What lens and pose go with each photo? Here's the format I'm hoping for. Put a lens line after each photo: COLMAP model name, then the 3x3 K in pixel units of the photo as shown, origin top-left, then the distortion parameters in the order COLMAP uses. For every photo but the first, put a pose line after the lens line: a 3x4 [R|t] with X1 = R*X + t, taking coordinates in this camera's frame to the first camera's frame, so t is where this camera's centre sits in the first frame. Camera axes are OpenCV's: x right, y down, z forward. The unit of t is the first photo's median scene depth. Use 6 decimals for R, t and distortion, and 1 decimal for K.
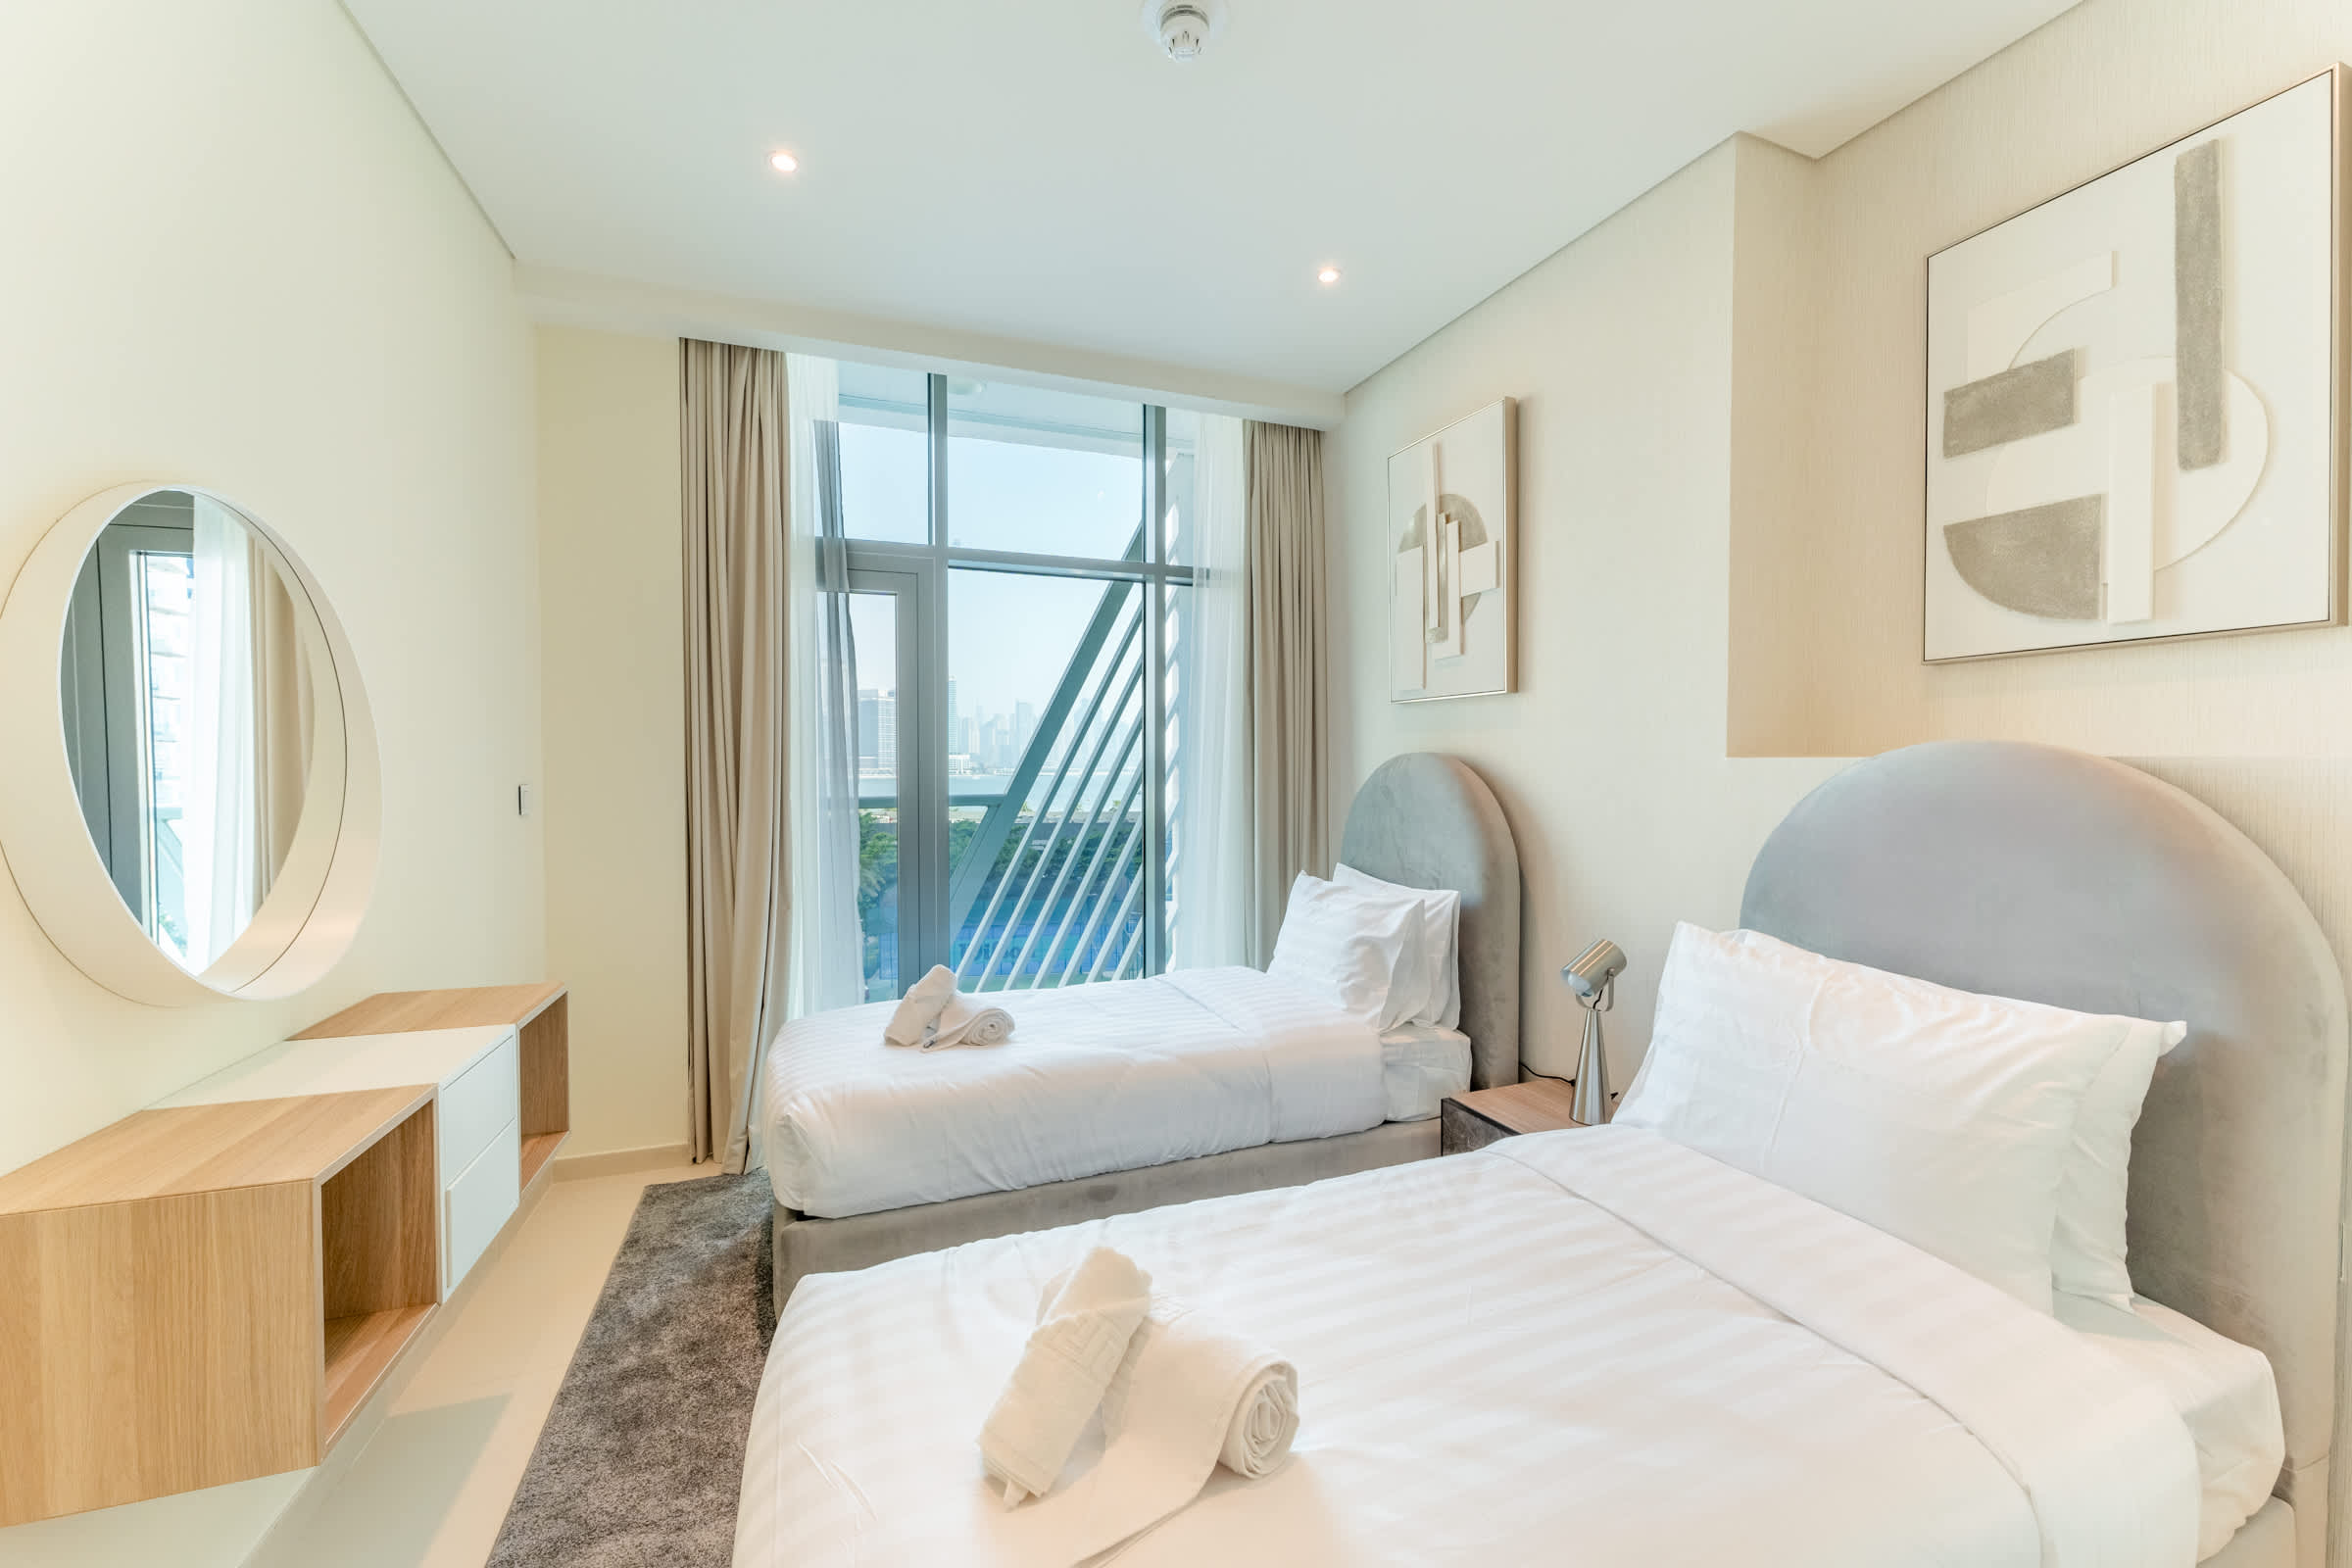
lens RADIAL K [[929.1, 0, 1182.4], [0, 929.1, 784.7], [0, 0, 1]] dist [0.000438, -0.000020]
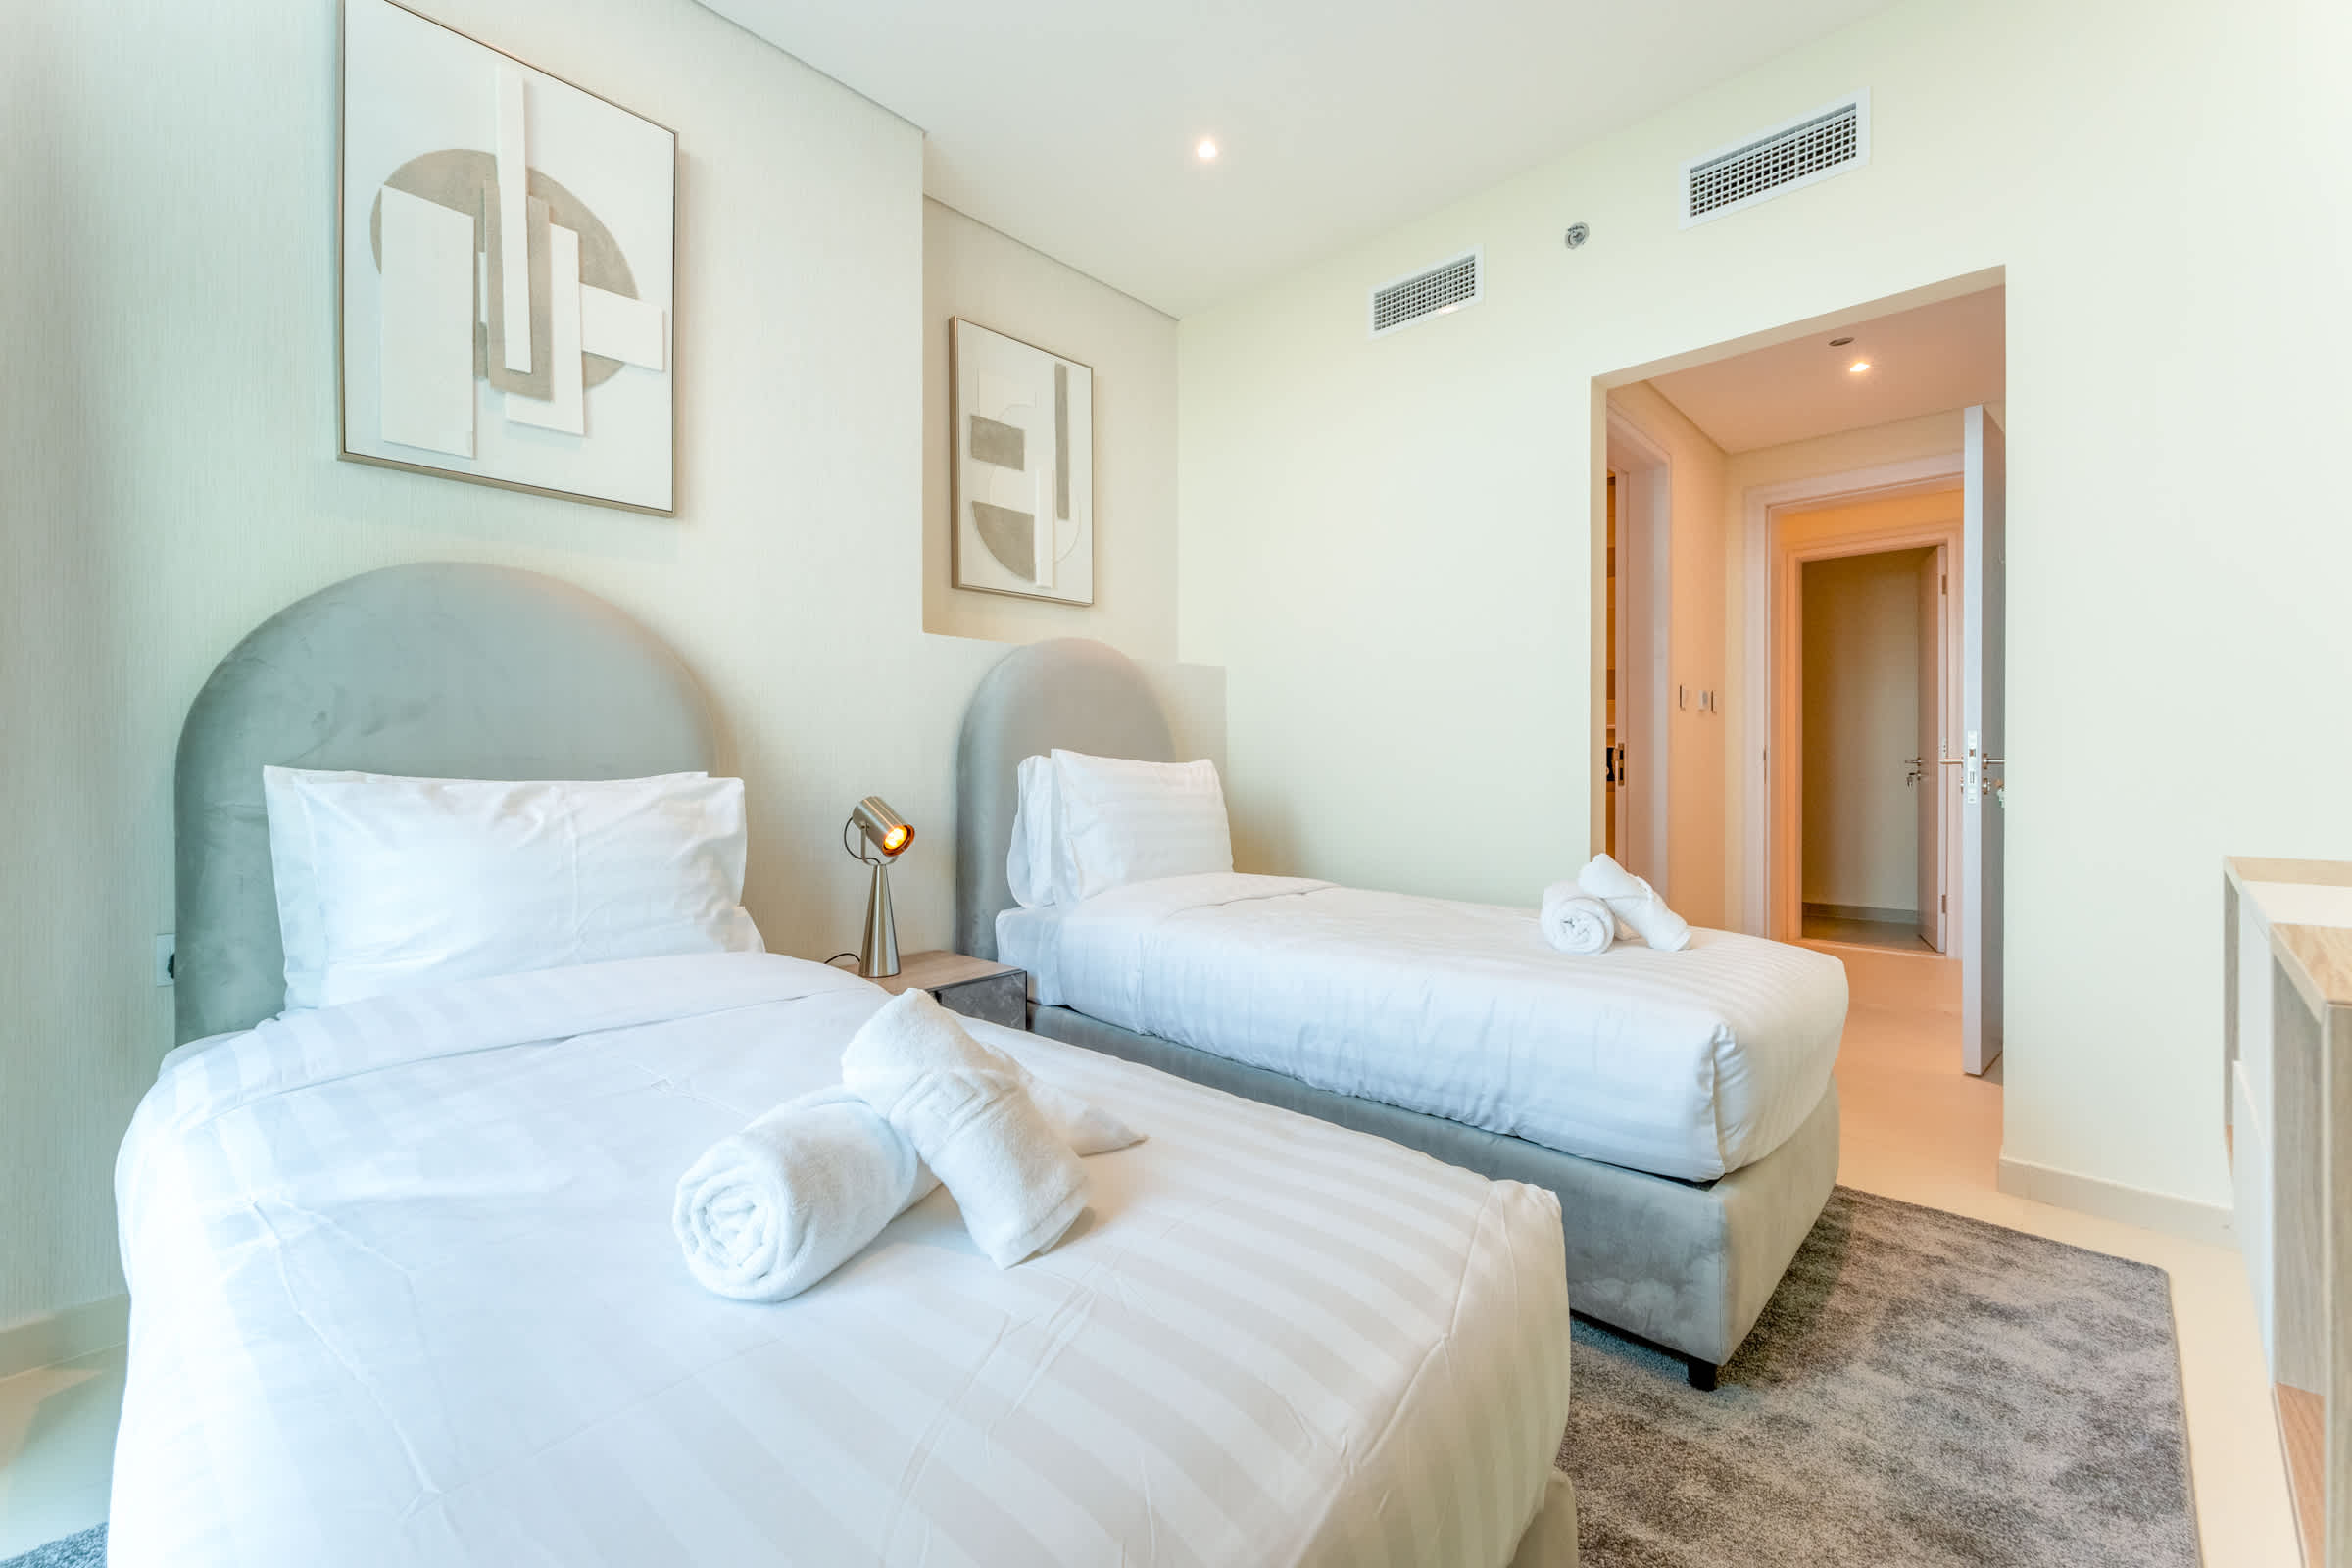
lens RADIAL K [[947.0, 0, 1177.0], [0, 947.0, 804.9], [0, 0, 1]] dist [0.000005, 0.000039]
pose [[-0.423340, -0.035745, 0.905266, -0.571447], [0.027701, 0.998243, 0.052371, 0.116702], [-0.905547, 0.047248, -0.421606, 0.985149]]
